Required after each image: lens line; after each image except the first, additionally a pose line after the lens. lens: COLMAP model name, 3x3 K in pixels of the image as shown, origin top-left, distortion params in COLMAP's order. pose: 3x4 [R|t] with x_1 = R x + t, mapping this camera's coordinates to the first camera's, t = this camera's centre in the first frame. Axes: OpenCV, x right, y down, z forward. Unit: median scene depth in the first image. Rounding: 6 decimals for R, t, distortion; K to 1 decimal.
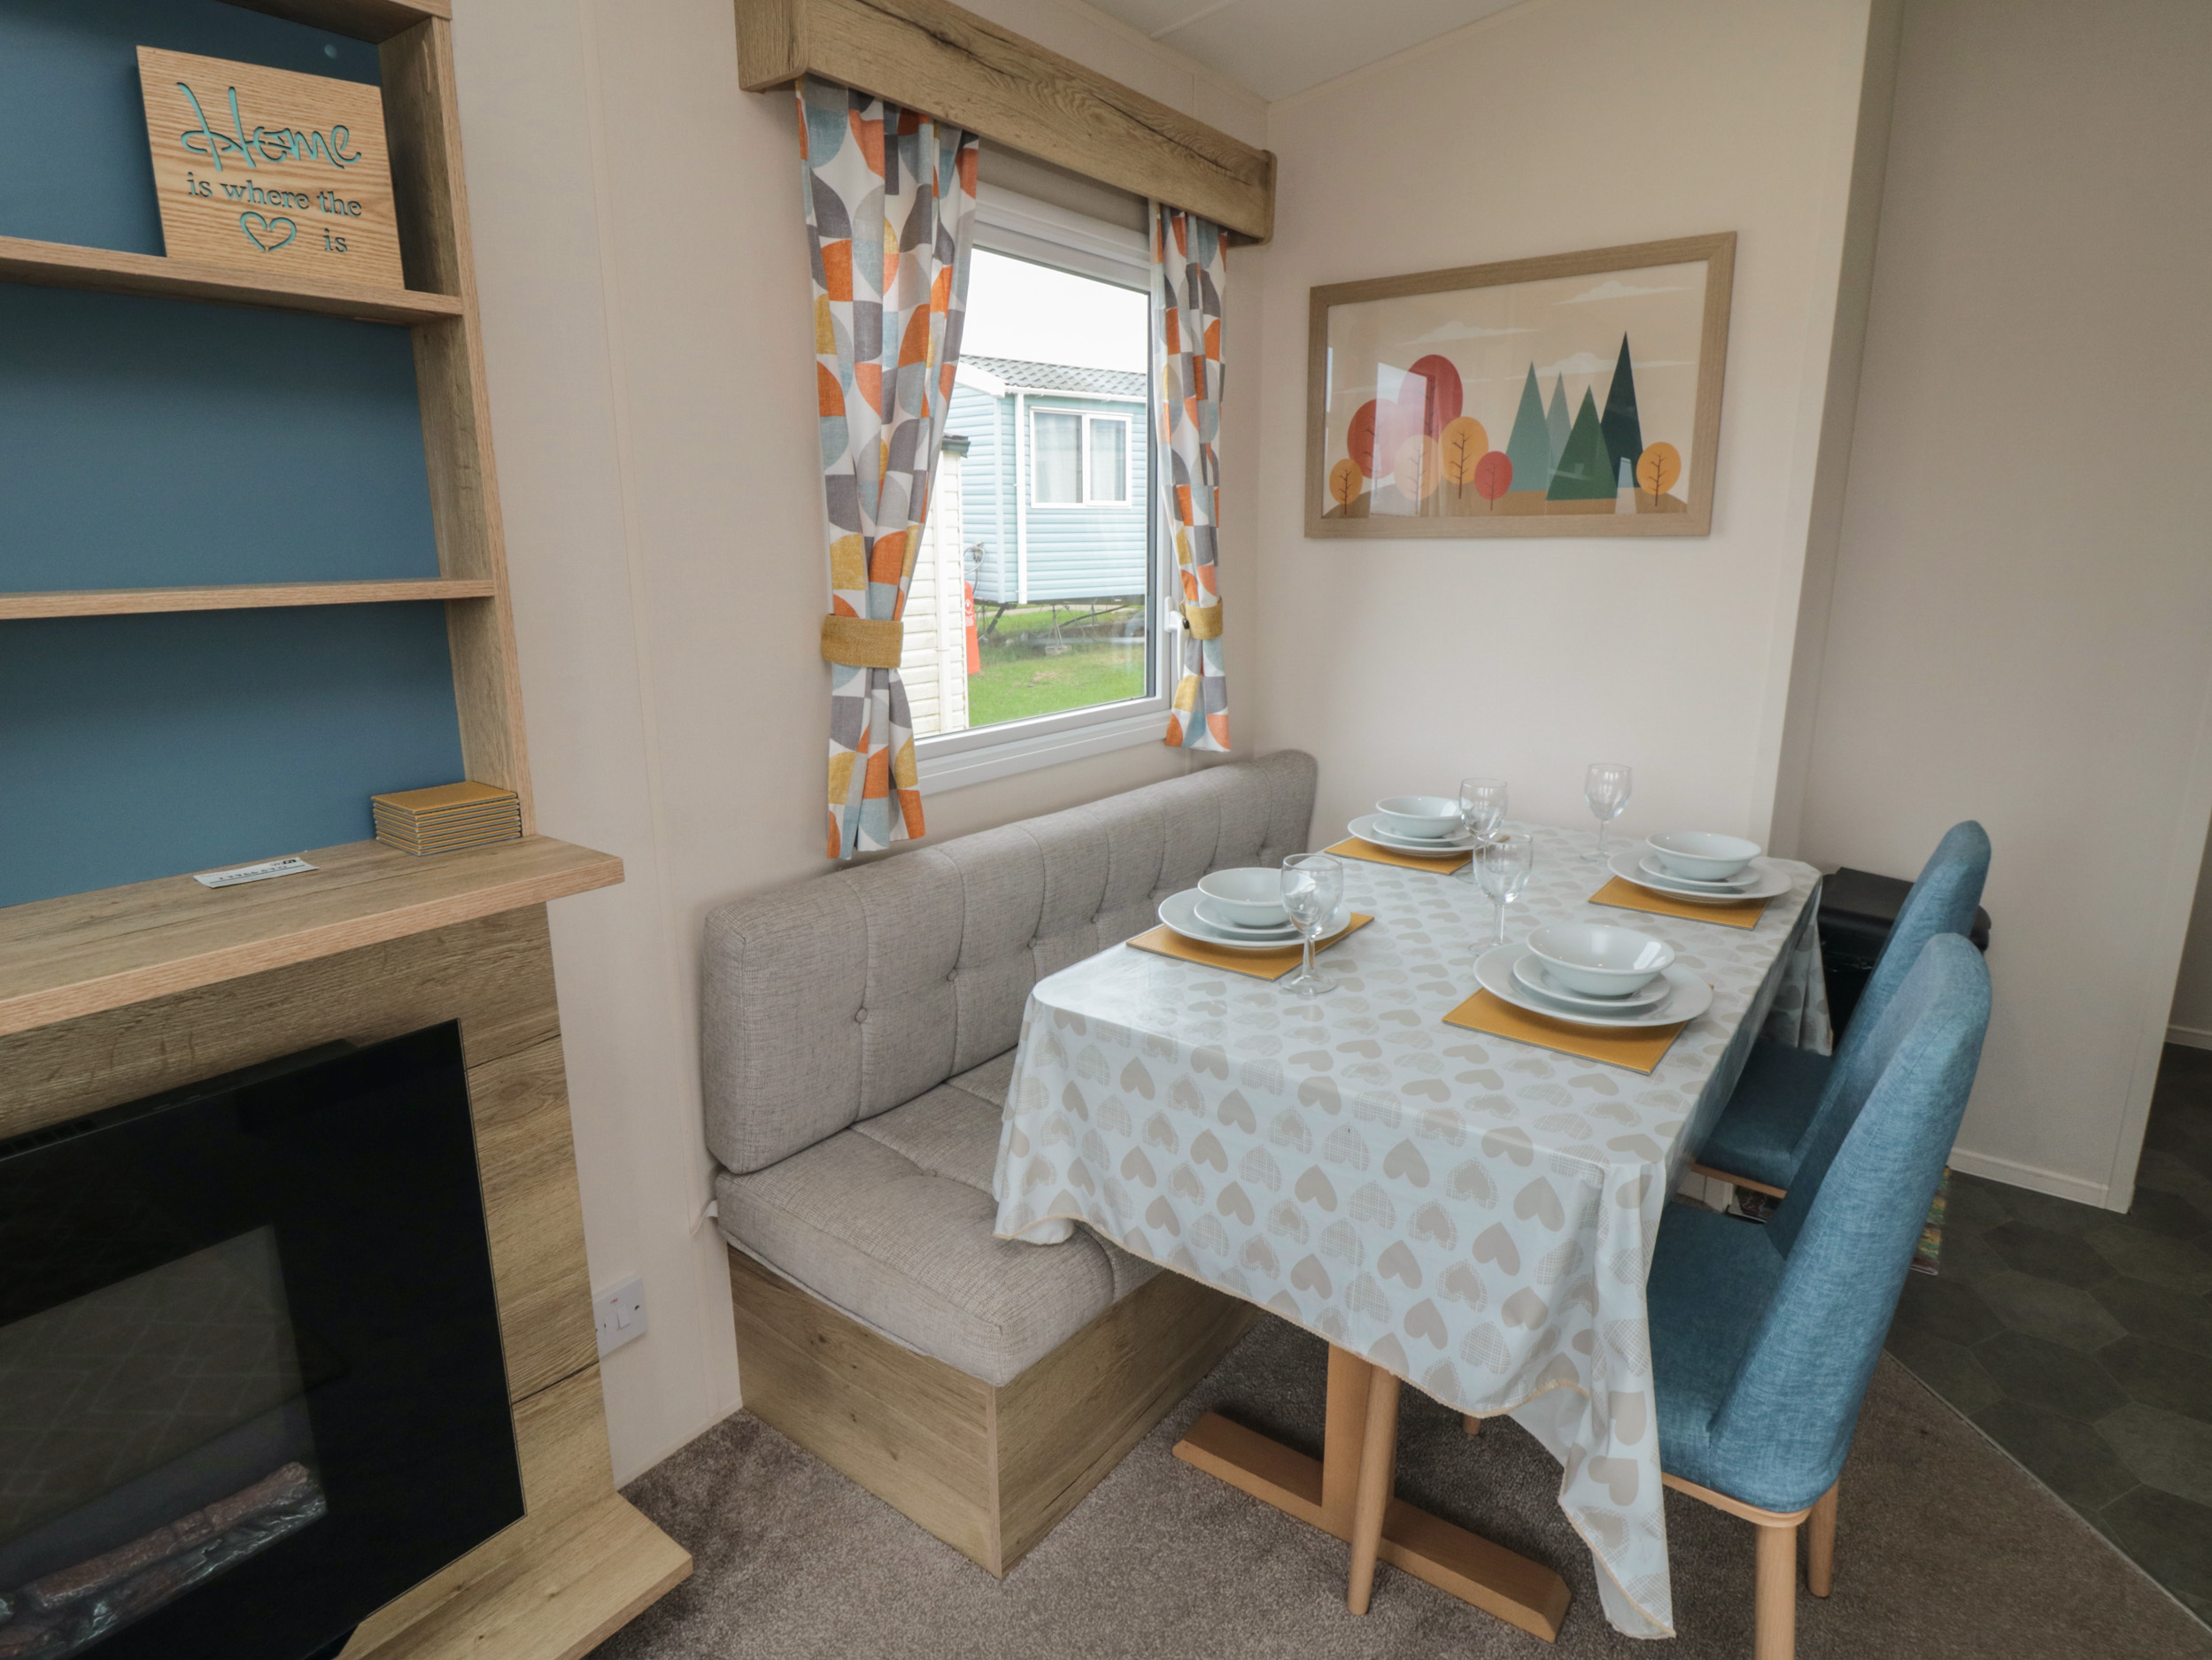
lens RADIAL K [[1194.7, 0, 1156.6], [0, 1194.7, 805.5], [0, 0, 1]] dist [0.002886, -0.010740]
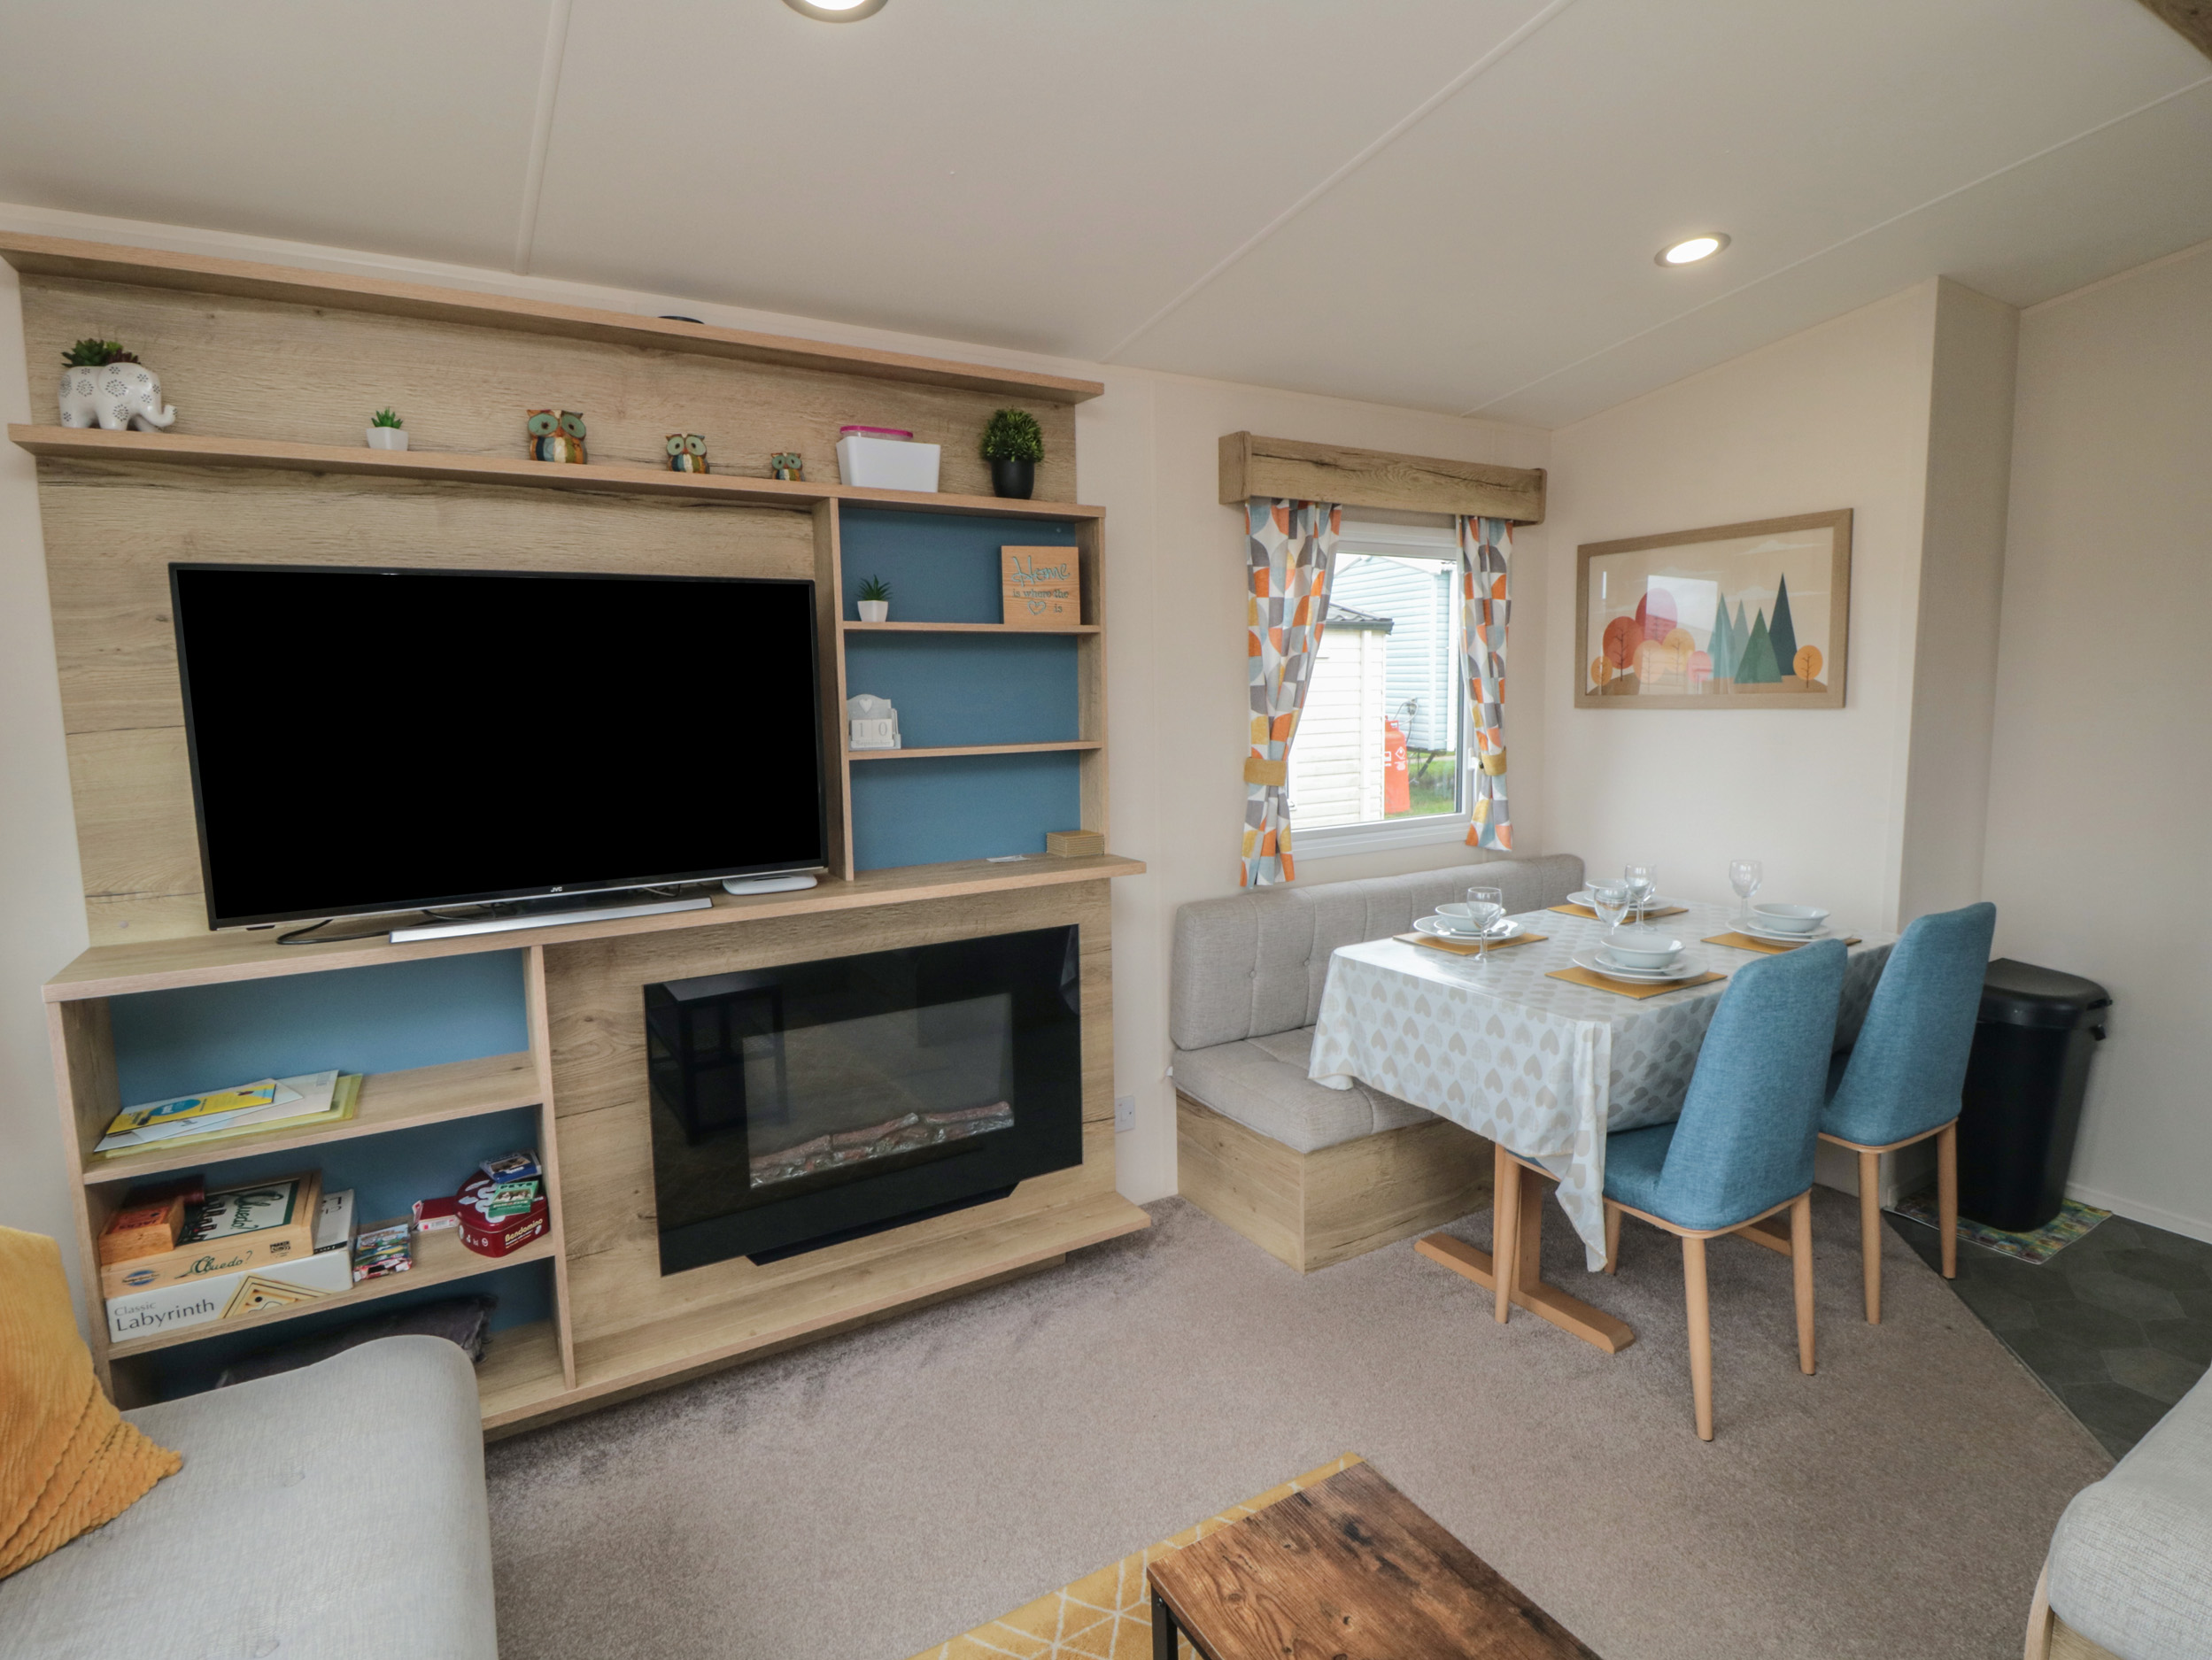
lens RADIAL K [[1194.7, 0, 1156.6], [0, 1194.7, 805.5], [0, 0, 1]] dist [0.002886, -0.010740]
pose [[0.928435, 0.022373, -0.370821, 0.294832], [-0.066895, 0.991937, -0.107639, 0.129624], [0.365423, 0.124742, 0.922446, -0.790218]]
